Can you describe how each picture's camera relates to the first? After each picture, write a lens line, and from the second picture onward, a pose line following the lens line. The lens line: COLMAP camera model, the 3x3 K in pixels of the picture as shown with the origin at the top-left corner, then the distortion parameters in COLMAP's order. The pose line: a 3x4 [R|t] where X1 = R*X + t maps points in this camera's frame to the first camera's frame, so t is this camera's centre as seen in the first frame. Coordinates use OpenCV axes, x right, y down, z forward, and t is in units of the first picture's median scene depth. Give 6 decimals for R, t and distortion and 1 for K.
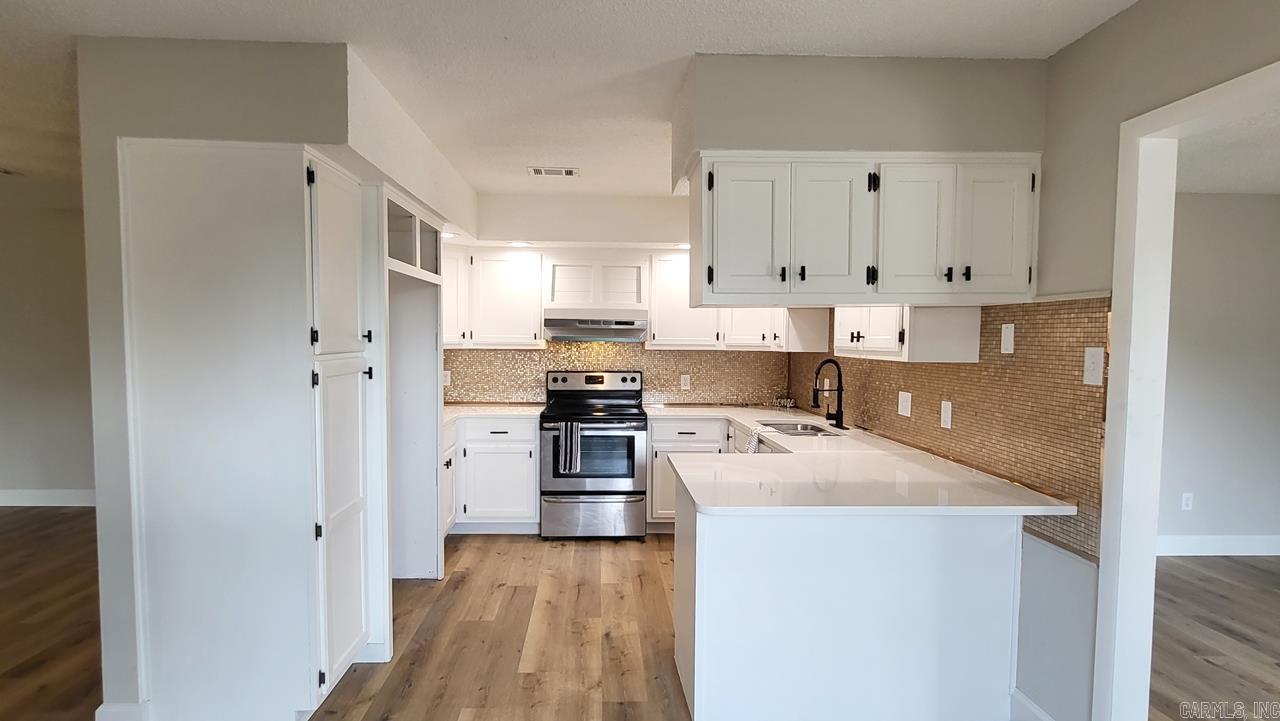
lens RADIAL K [[629.3, 0, 640.0], [0, 629.3, 360.5], [0, 0, 1]] dist [-0.000010, -0.000121]
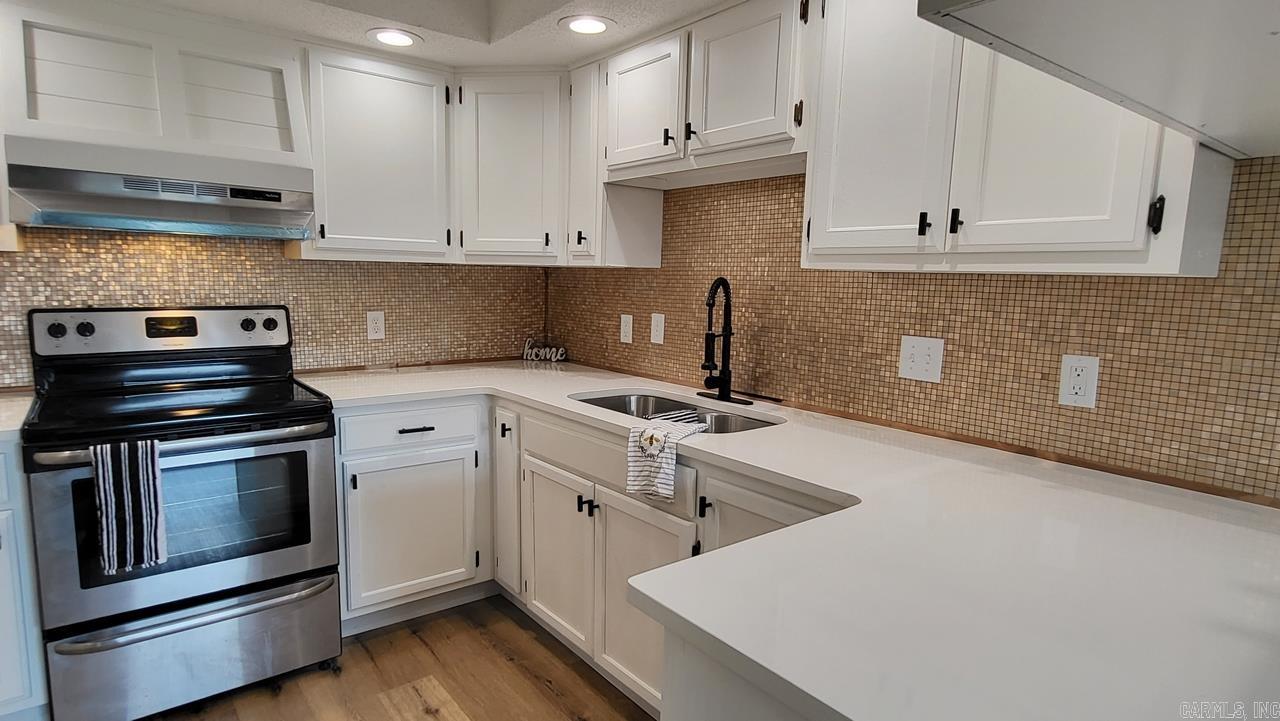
lens RADIAL K [[677.9, 0, 623.9], [0, 677.9, 364.8], [0, 0, 1]] dist [-0.001504, -0.000389]
pose [[0.828894, -0.063630, 0.555776, -0.084381], [0.002889, 0.993984, 0.109492, 0.006886], [-0.559399, -0.089151, 0.824090, 0.484263]]
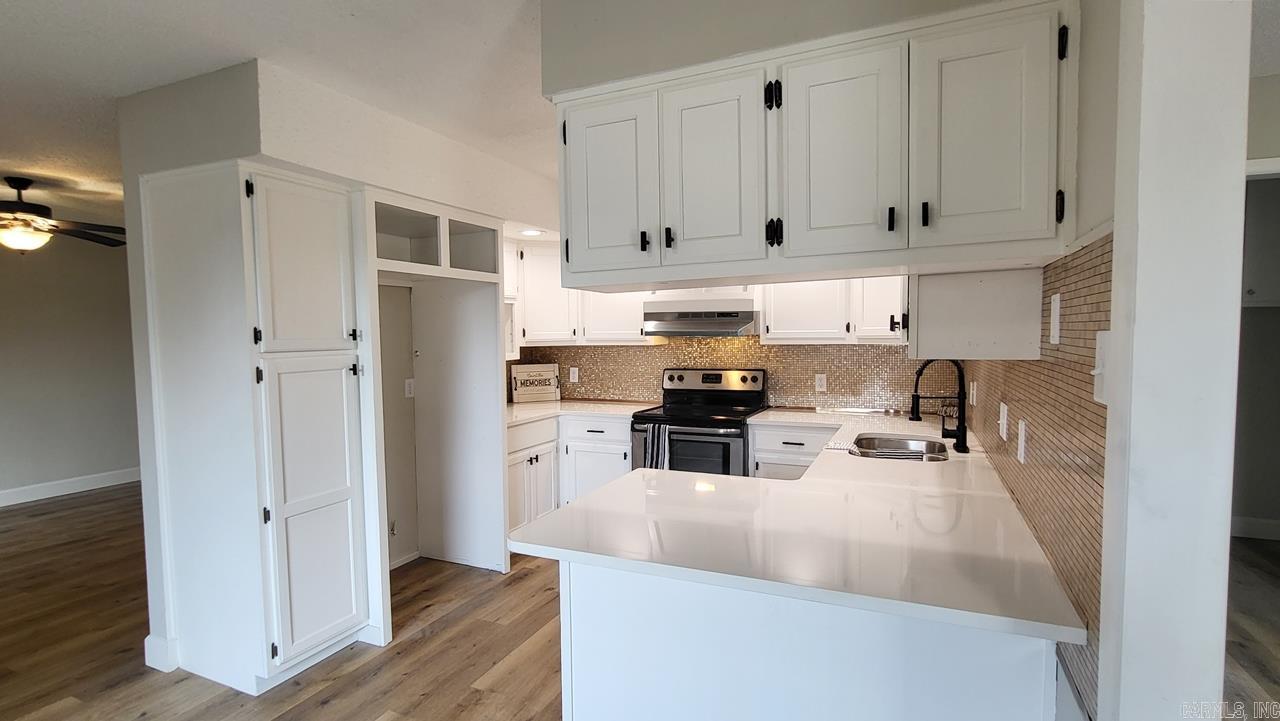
lens RADIAL K [[629.3, 0, 640.0], [0, 629.3, 360.5], [0, 0, 1]] dist [-0.000010, -0.000121]
pose [[0.890636, 0.000740, -0.454716, 0.278184], [0.001723, 0.999986, 0.005001, 0.000107], [0.454713, -0.005237, 0.890622, 0.164051]]
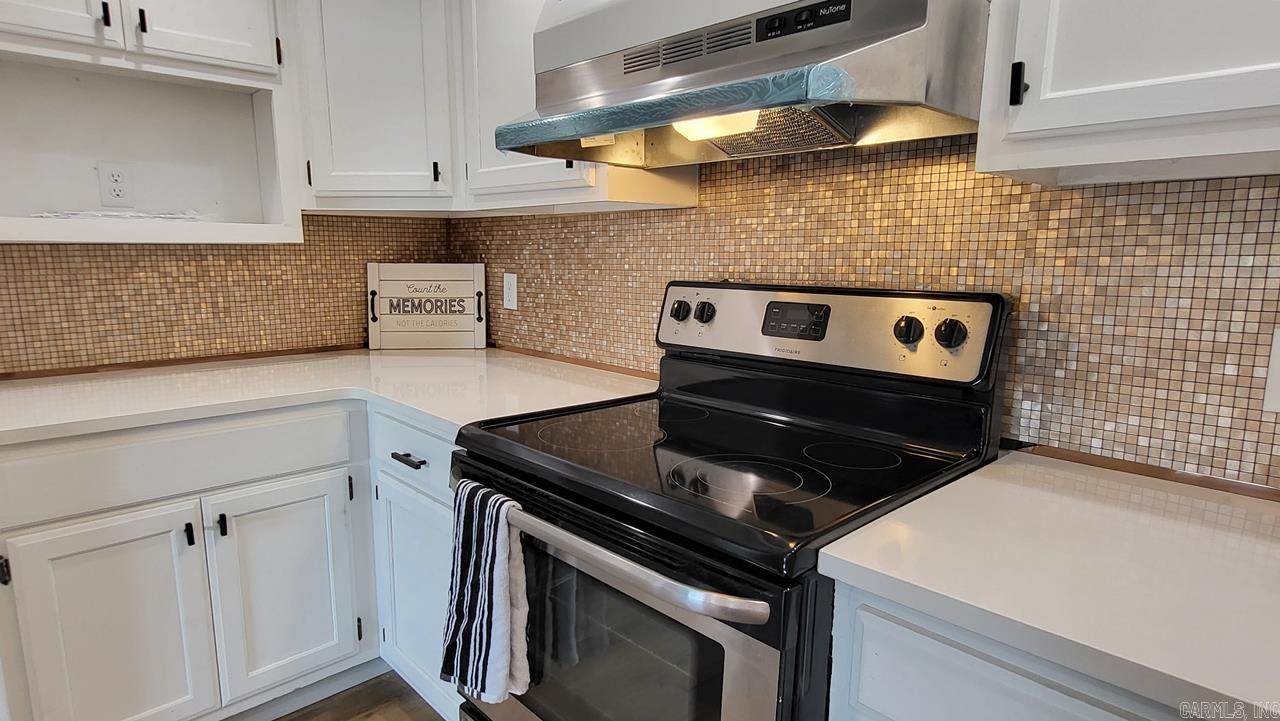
lens RADIAL K [[677.9, 0, 623.9], [0, 677.9, 364.8], [0, 0, 1]] dist [-0.001504, -0.000389]
pose [[0.638083, 0.121499, -0.760321, 0.108083], [-0.031369, 0.990754, 0.131997, 0.016099], [0.769328, -0.060374, 0.635994, 0.862835]]
